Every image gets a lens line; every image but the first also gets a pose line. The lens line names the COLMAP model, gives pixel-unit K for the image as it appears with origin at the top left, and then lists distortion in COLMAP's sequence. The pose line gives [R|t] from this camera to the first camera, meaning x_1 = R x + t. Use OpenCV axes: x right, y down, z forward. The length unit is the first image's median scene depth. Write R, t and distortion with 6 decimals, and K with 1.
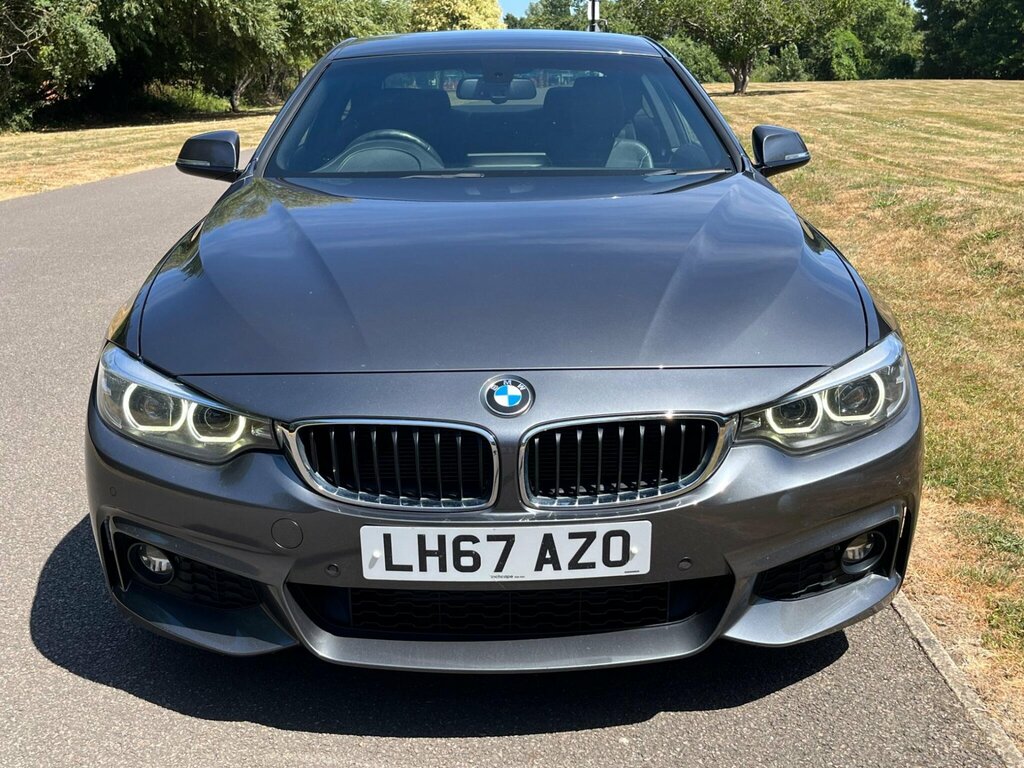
lens RADIAL K [[1181.9, 0, 515.9], [0, 1181.9, 381.9], [0, 0, 1]] dist [0.041214, 0.000000]
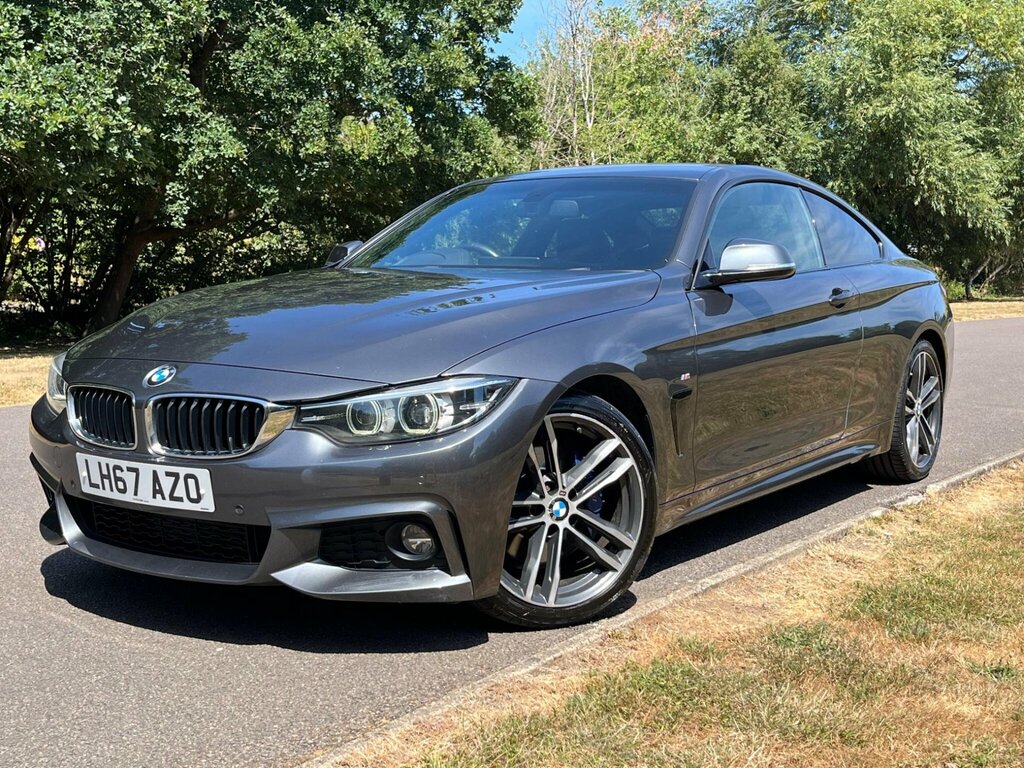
lens RADIAL K [[1320.5, 0, 511.5], [0, 1320.5, 380.4], [0, 0, 1]] dist [0.001647, 0.000000]
pose [[0.801776, 0.058079, -0.594795, 1.297437], [-0.156987, 0.980782, -0.115849, 0.137375], [0.576636, 0.186260, 0.795486, -0.037928]]
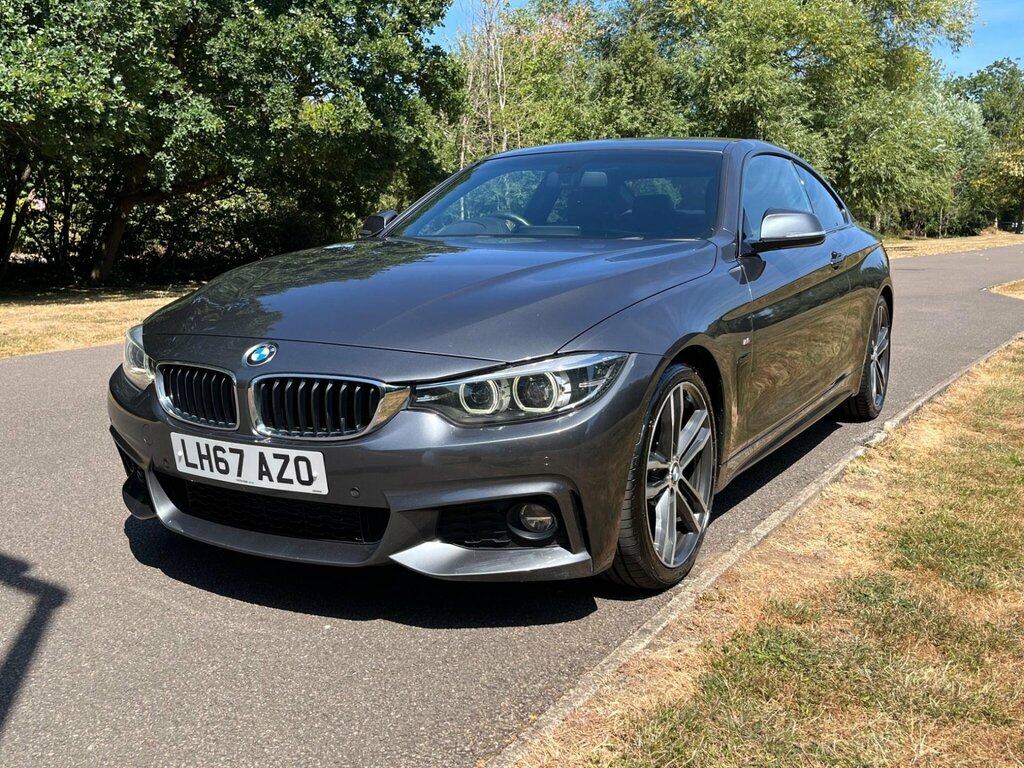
lens RADIAL K [[1040.1, 0, 519.3], [0, 1040.1, 383.2], [0, 0, 1]] dist [0.017874, 0.000000]
pose [[0.852694, 0.085048, -0.515442, 0.905724], [-0.136105, 0.988752, -0.062014, 0.081608], [0.504370, 0.123033, 0.854678, 0.089586]]
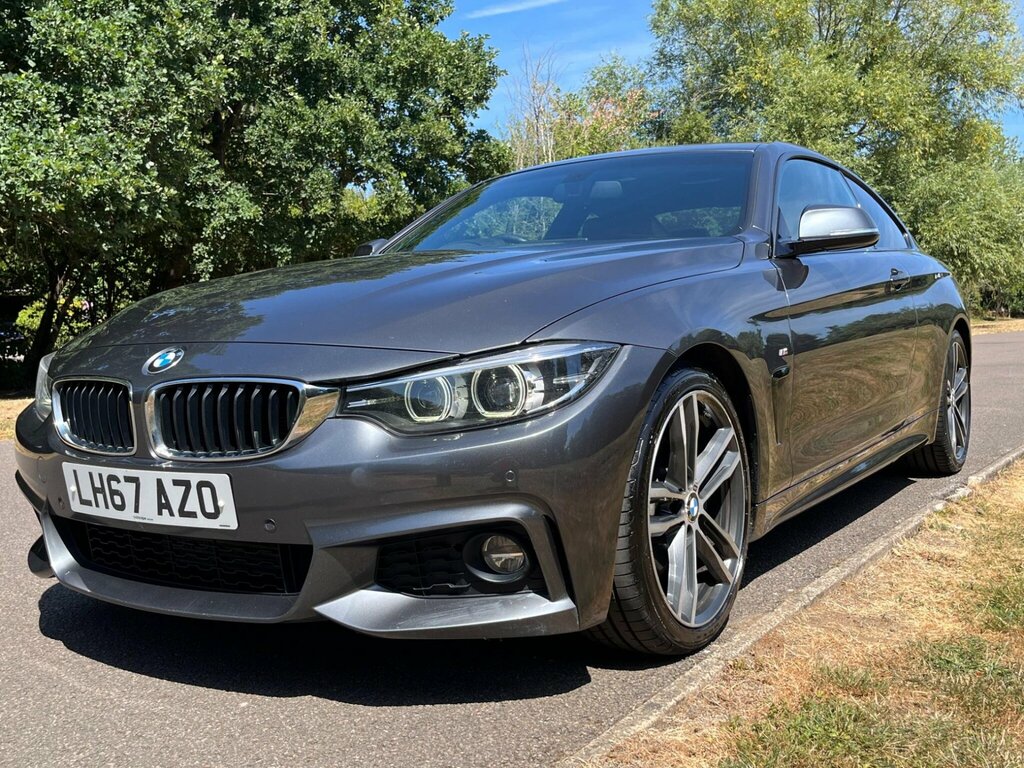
lens RADIAL K [[1080.7, 0, 520.5], [0, 1080.7, 379.1], [0, 0, 1]] dist [0.007944, 0.000000]
pose [[0.822107, 0.013038, -0.569184, 0.875175], [-0.120257, 0.981158, -0.151218, 0.147729], [0.556488, 0.192766, 0.808185, 0.344272]]
